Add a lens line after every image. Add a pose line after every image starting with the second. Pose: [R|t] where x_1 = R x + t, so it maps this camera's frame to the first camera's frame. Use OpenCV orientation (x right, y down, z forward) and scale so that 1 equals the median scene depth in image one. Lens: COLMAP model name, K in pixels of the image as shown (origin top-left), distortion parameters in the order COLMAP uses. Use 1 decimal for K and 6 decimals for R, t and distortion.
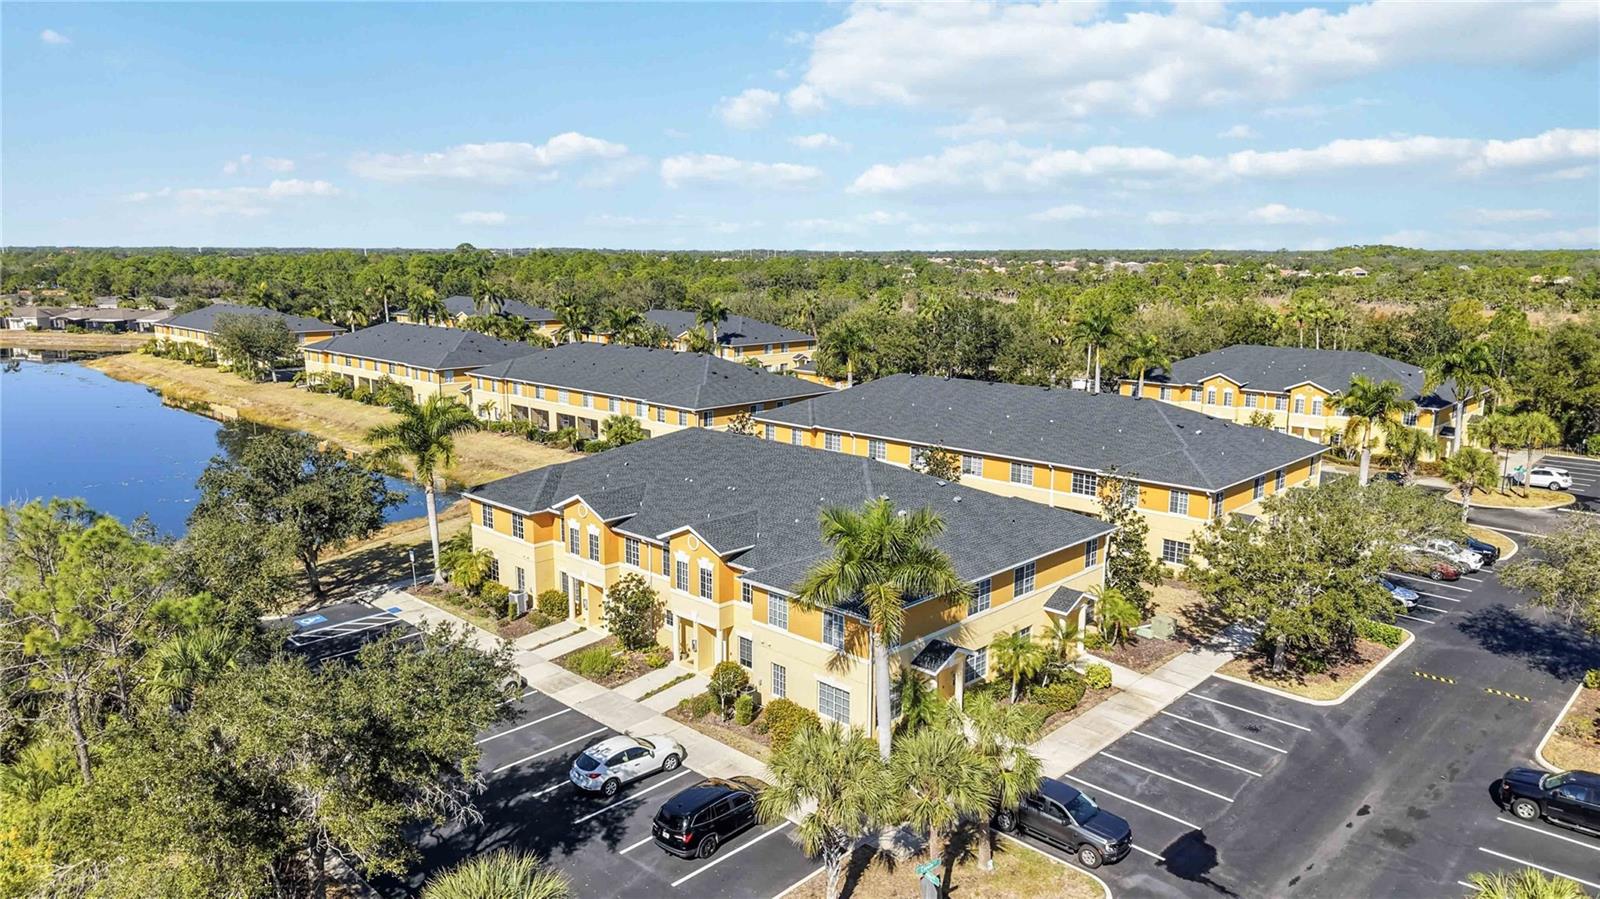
lens RADIAL K [[1054.1, 0, 811.9], [0, 1054.1, 452.6], [0, 0, 1]] dist [0.034273, -0.035400]
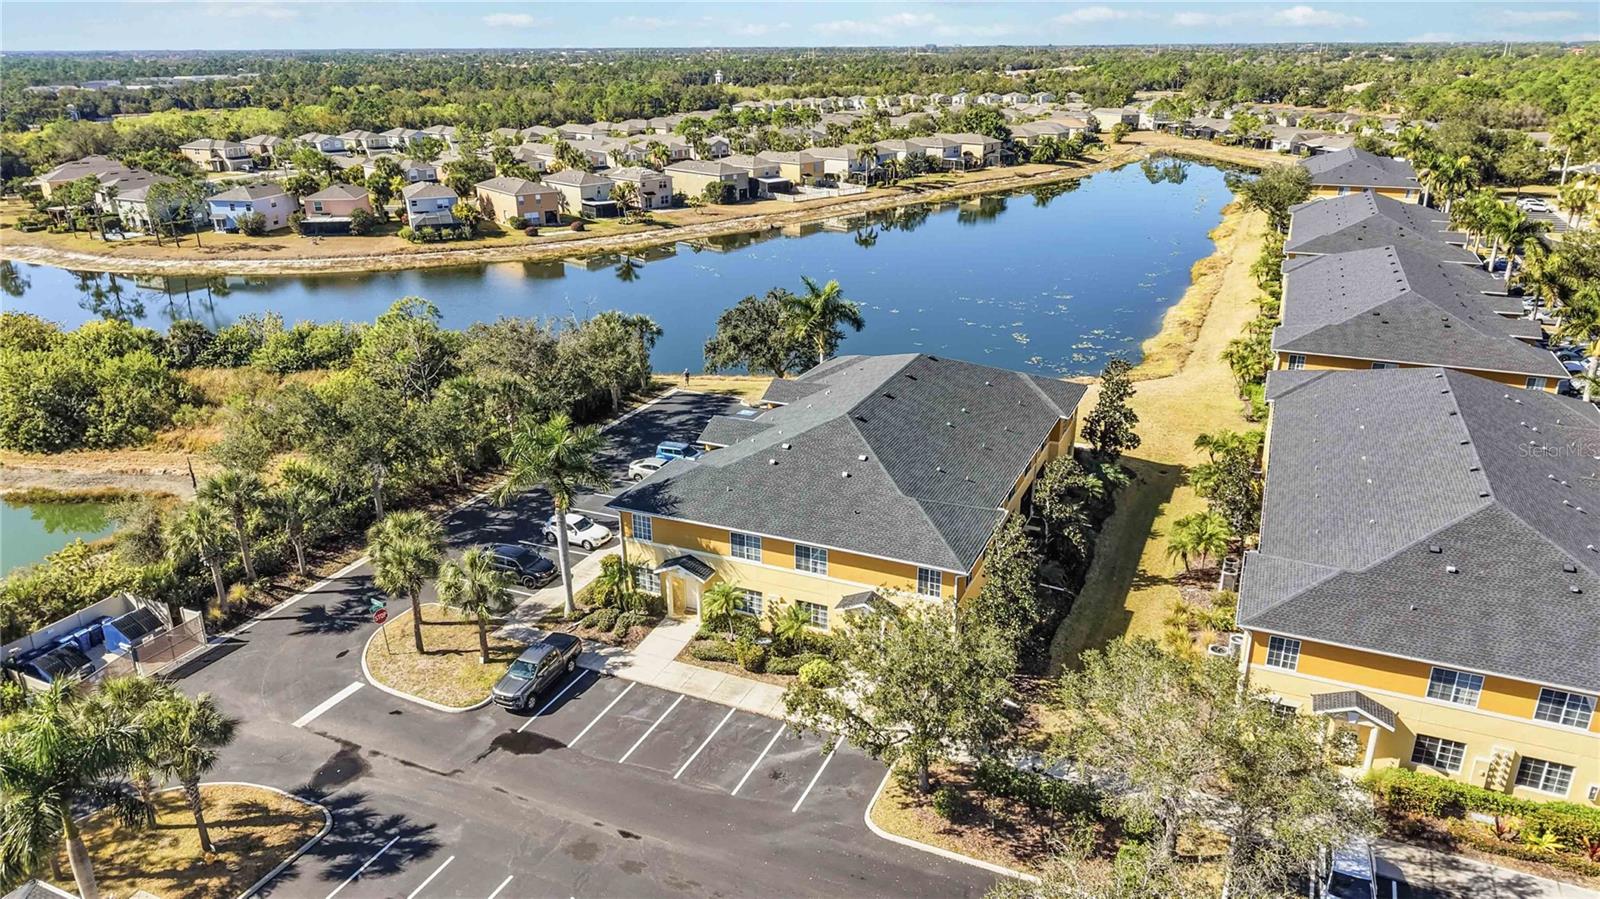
lens RADIAL K [[1054.1, 0, 795.7], [0, 1054.1, 449.8], [0, 0, 1]] dist [0.034273, -0.035400]
pose [[0.352817, 0.334645, -0.873803, 1.186943], [-0.170580, 0.941212, 0.291586, -0.318361], [0.920012, 0.046177, 0.389160, 0.615875]]
